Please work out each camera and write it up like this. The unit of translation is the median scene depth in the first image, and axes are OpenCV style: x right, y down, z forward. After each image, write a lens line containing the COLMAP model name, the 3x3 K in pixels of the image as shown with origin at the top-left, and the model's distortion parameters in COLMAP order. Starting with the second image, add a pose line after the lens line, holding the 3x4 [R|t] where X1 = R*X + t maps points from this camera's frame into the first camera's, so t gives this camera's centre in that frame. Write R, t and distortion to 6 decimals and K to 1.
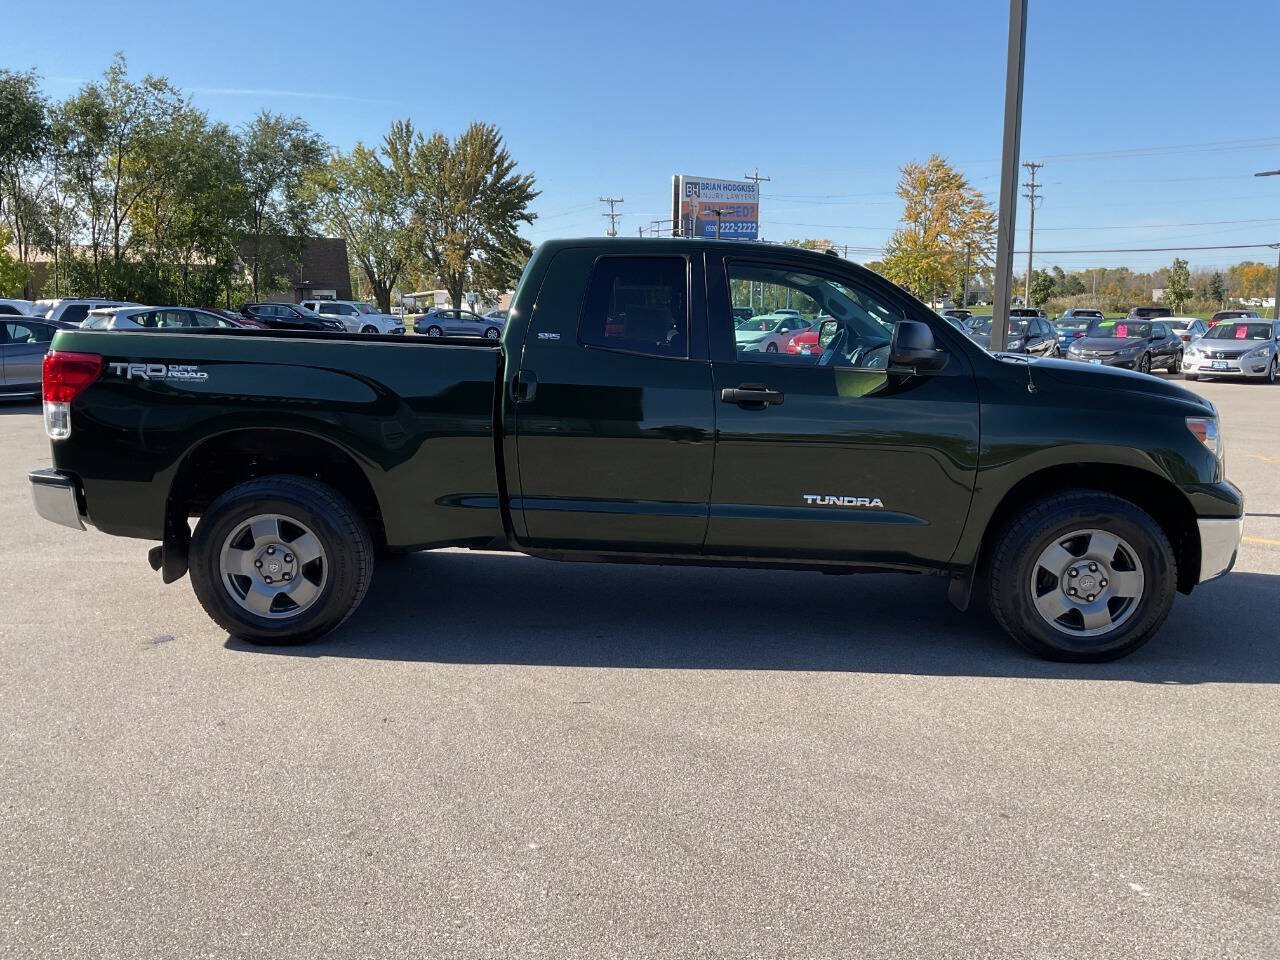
lens RADIAL K [[1130.0, 0, 635.1], [0, 1130.0, 505.8], [0, 0, 1]] dist [0.081909, -0.148961]
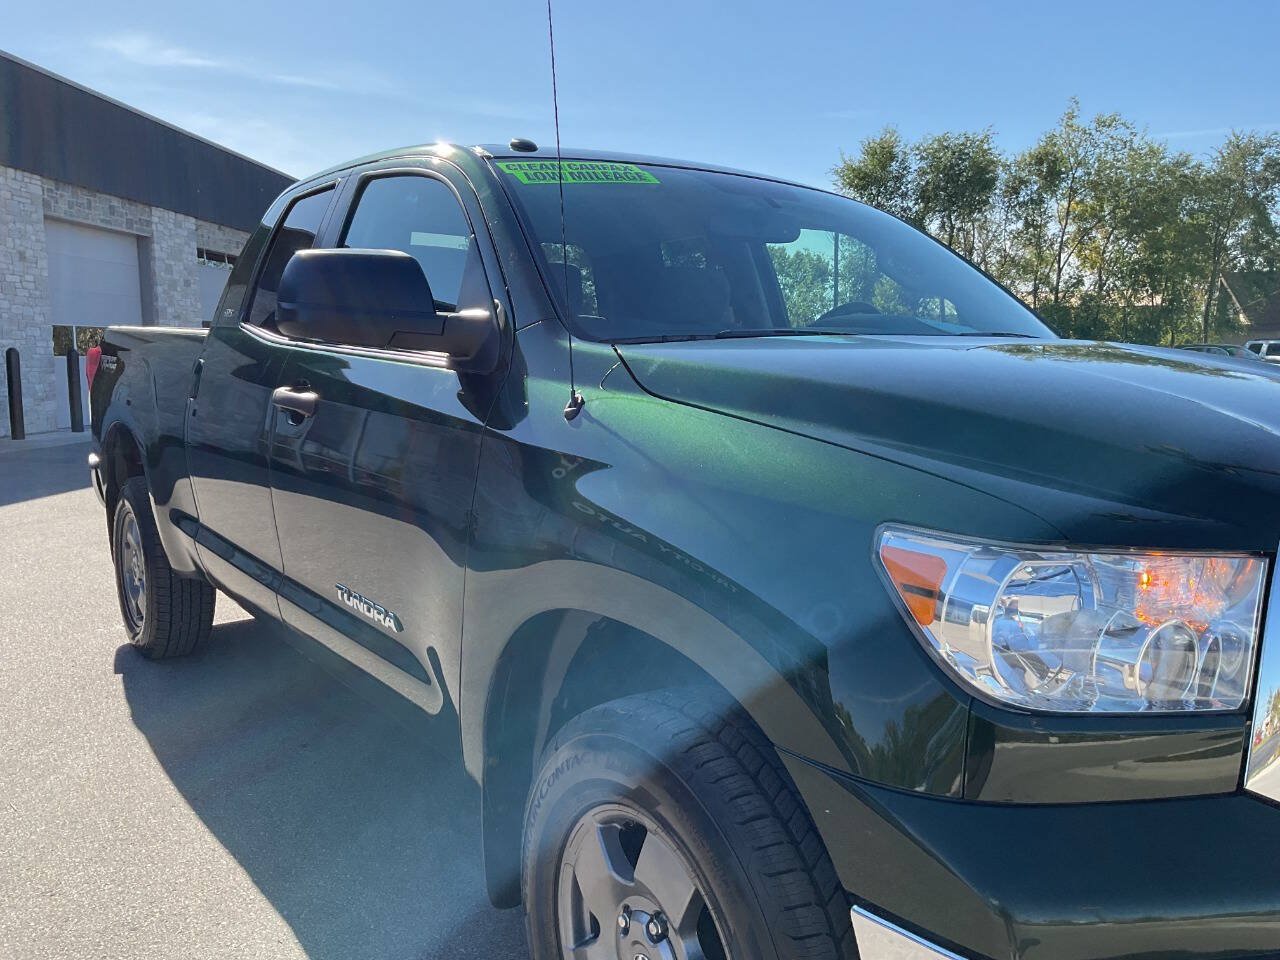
lens RADIAL K [[1111.9, 0, 594.9], [0, 1111.9, 475.1], [0, 0, 1]] dist [-0.001849, -0.044873]
pose [[0.576675, 0.078750, -0.813169, 0.113971], [-0.135367, 0.990796, -0.000046, -0.013586], [0.805681, 0.110103, 0.582027, 0.134637]]
